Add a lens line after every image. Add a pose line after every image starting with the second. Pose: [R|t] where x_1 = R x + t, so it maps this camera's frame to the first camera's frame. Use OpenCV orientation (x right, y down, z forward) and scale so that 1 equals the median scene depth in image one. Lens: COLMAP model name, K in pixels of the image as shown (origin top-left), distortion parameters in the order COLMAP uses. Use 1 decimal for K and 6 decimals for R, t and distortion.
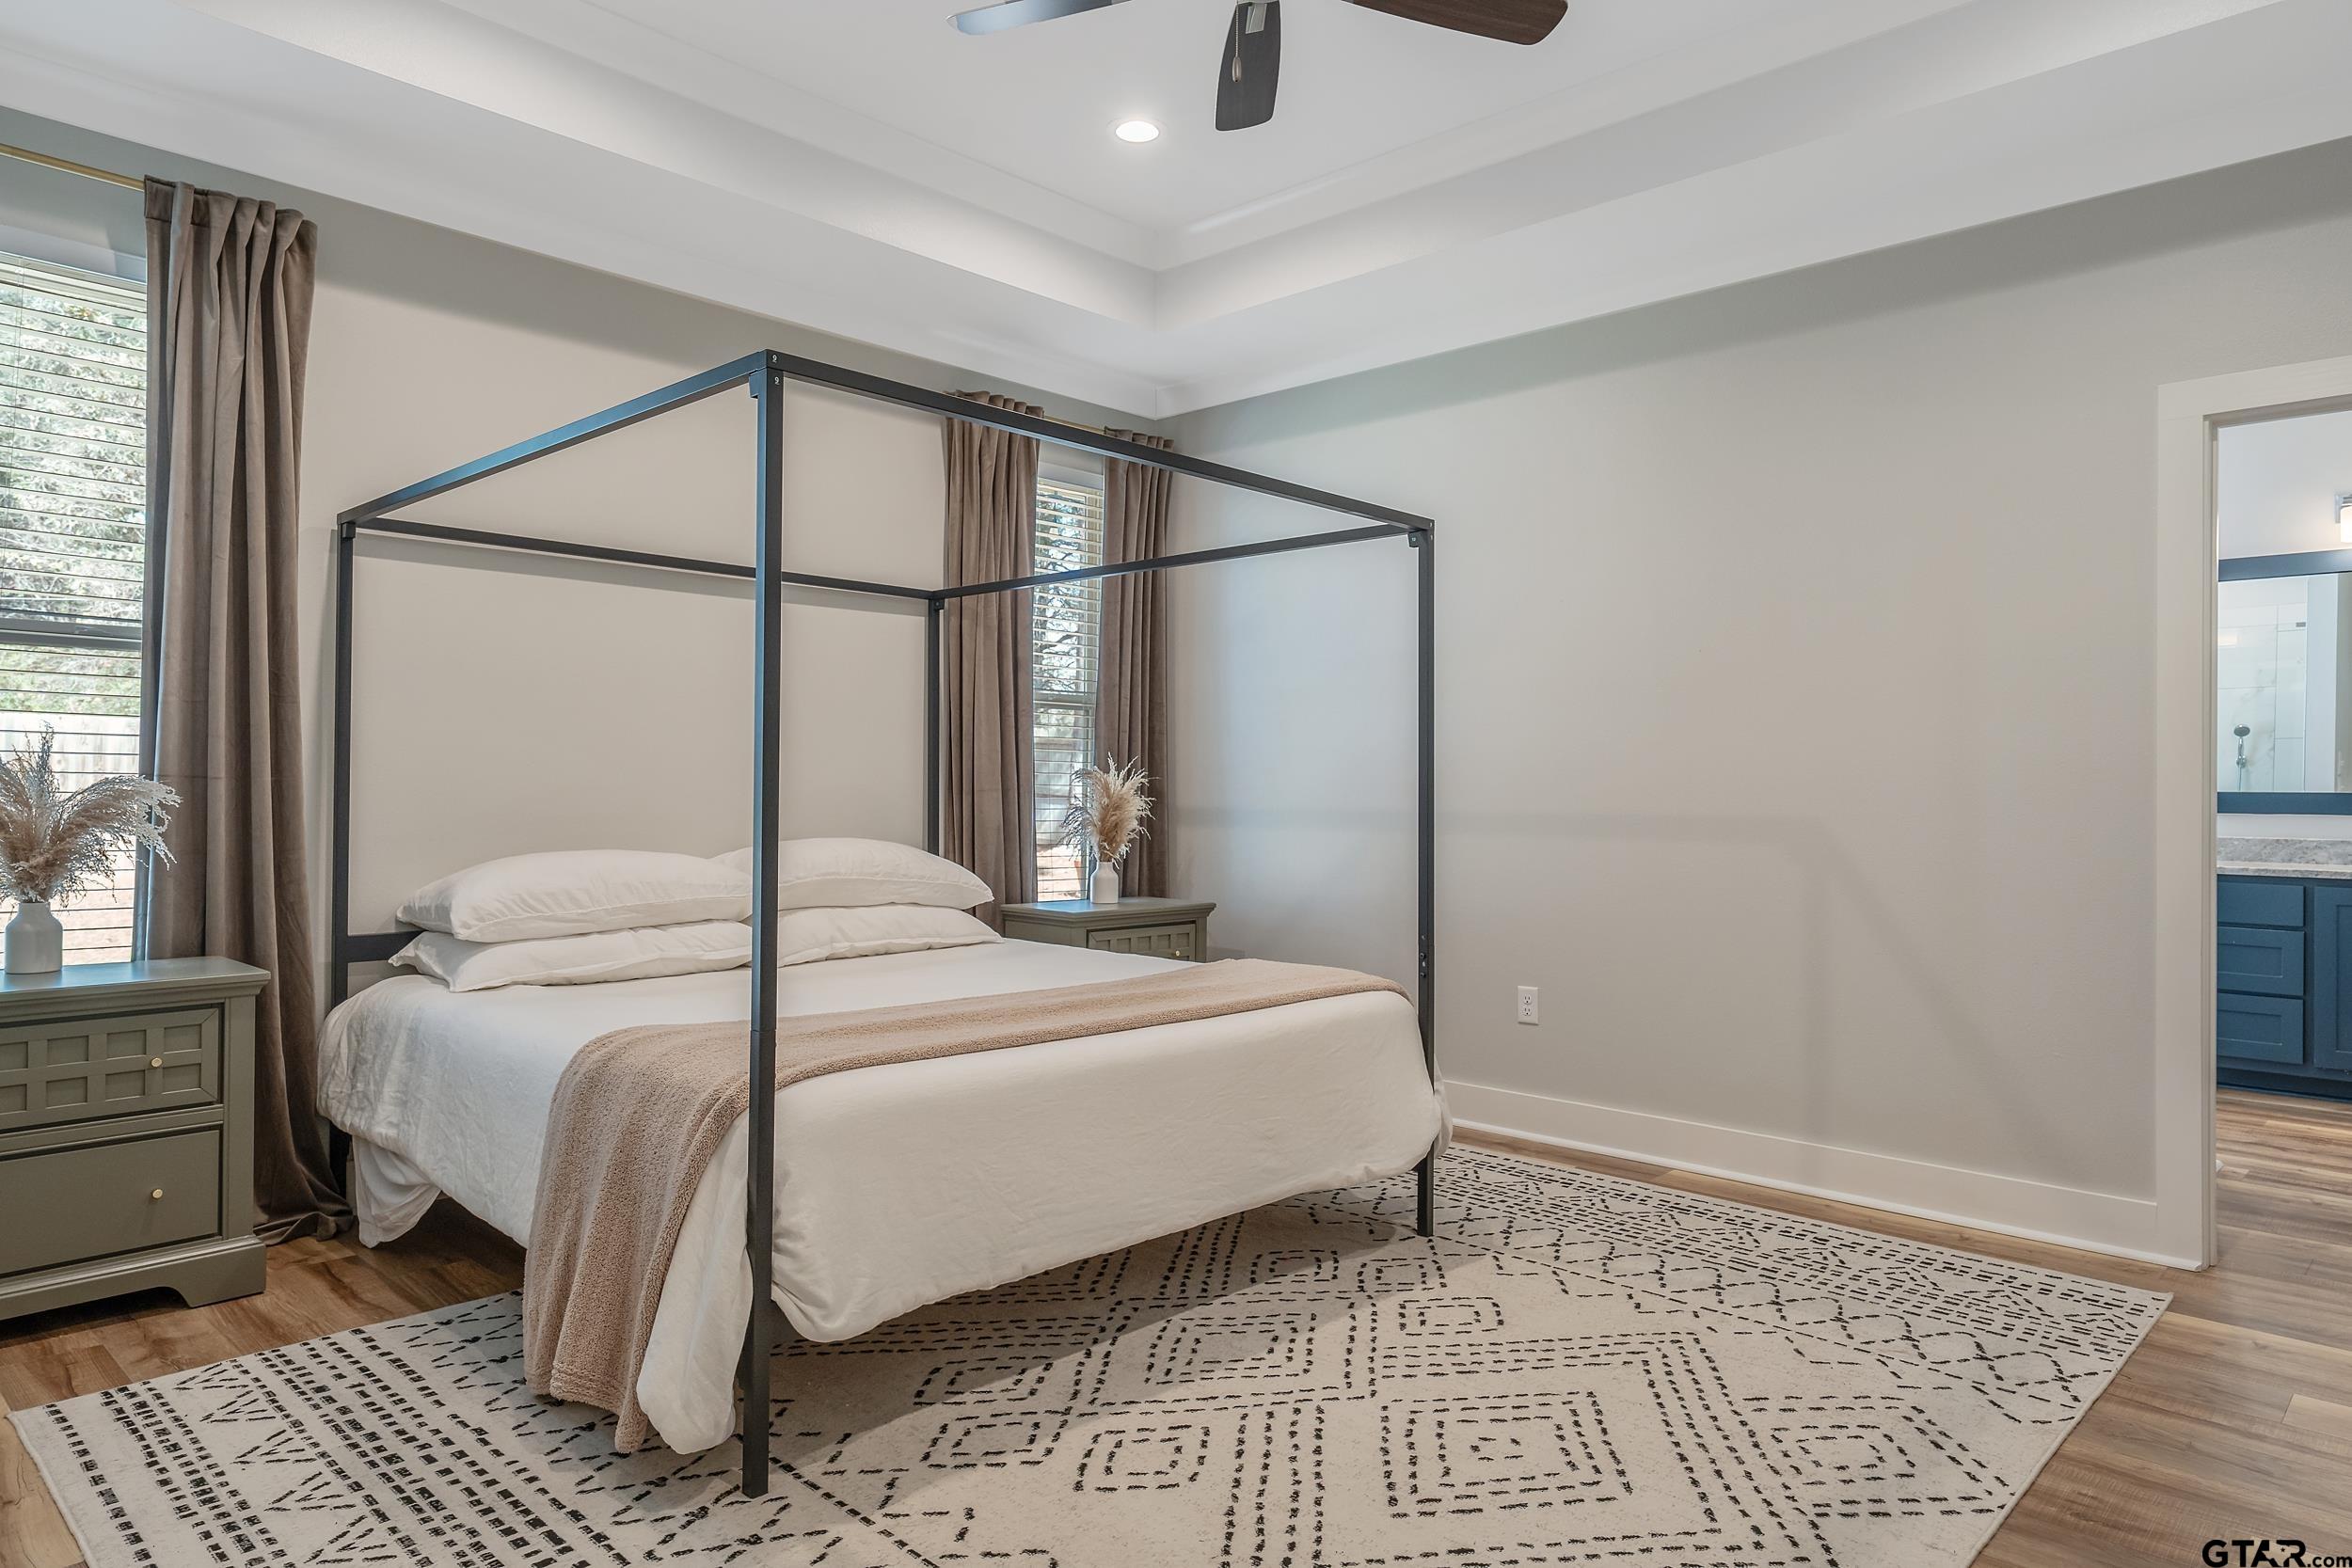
lens RADIAL K [[1444.2, 0, 1176.8], [0, 1444.2, 783.3], [0, 0, 1]] dist [0.001199, 0.000313]
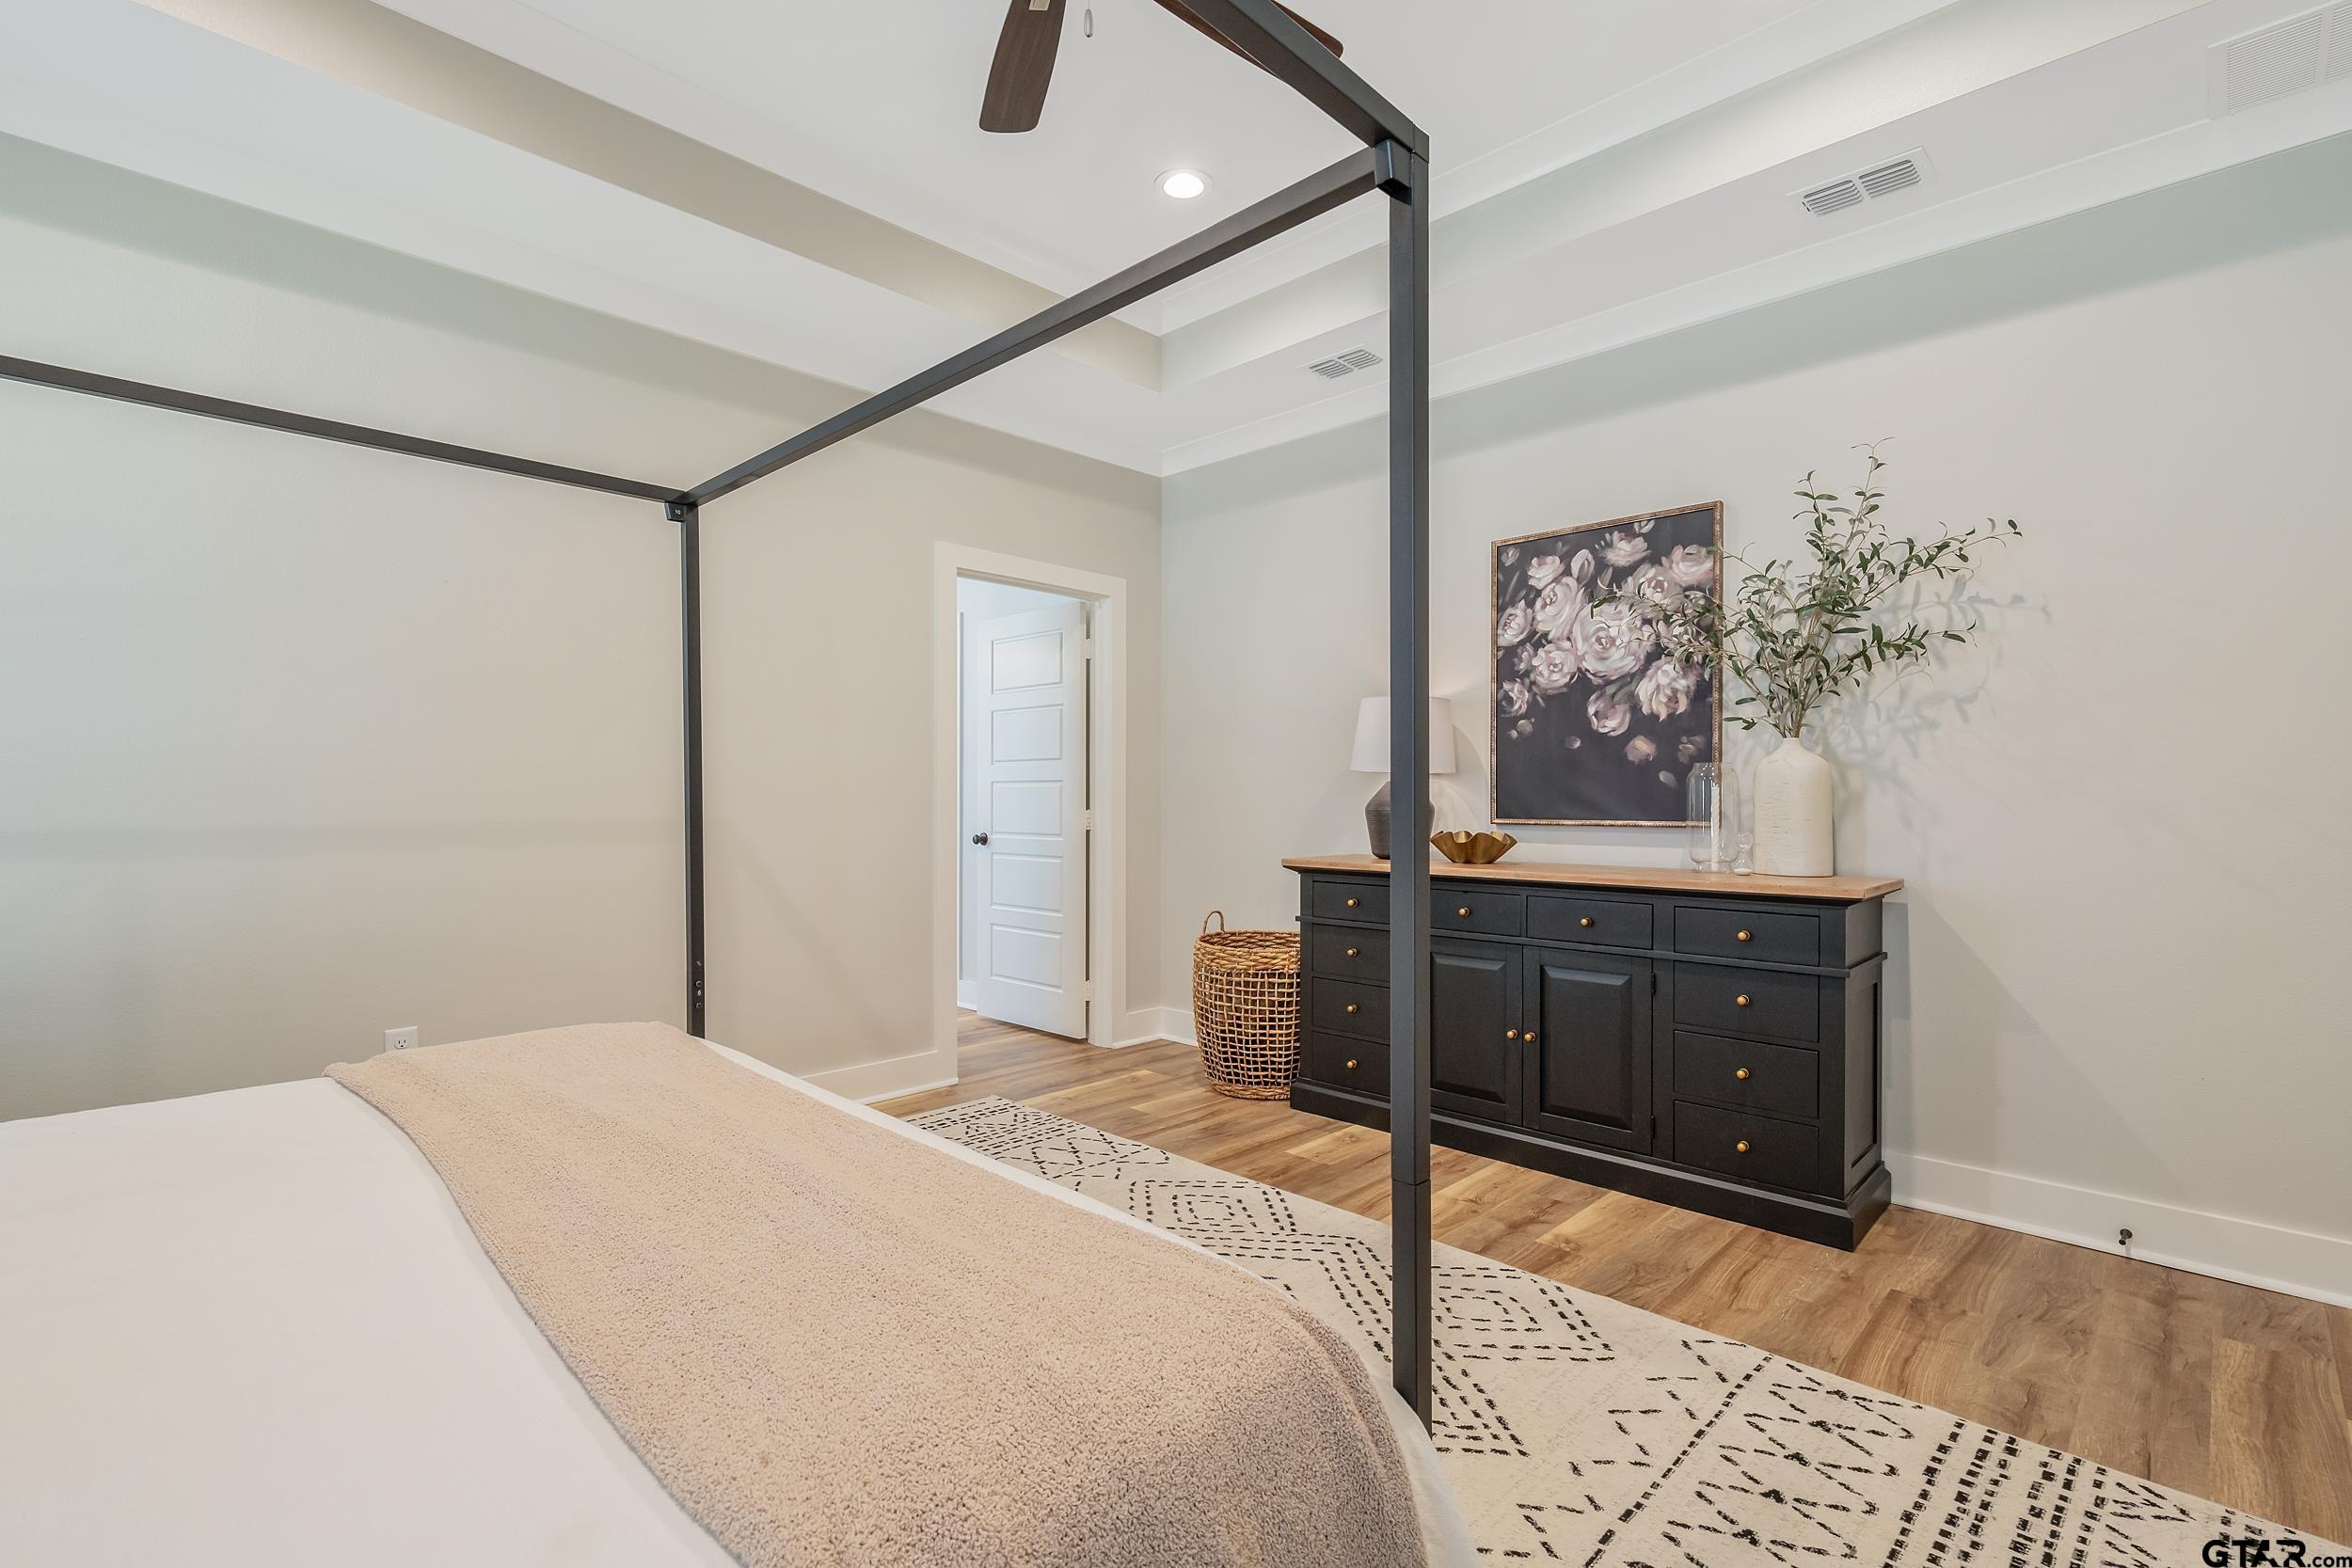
lens RADIAL K [[1074.7, 0, 1177.1], [0, 1074.7, 791.0], [0, 0, 1]] dist [-0.000294, -0.000004]
pose [[0.008898, -0.003986, 0.999952, -0.583536], [-0.006163, 0.999973, 0.004041, -0.004650], [-0.999941, -0.006198, 0.008873, 0.824304]]
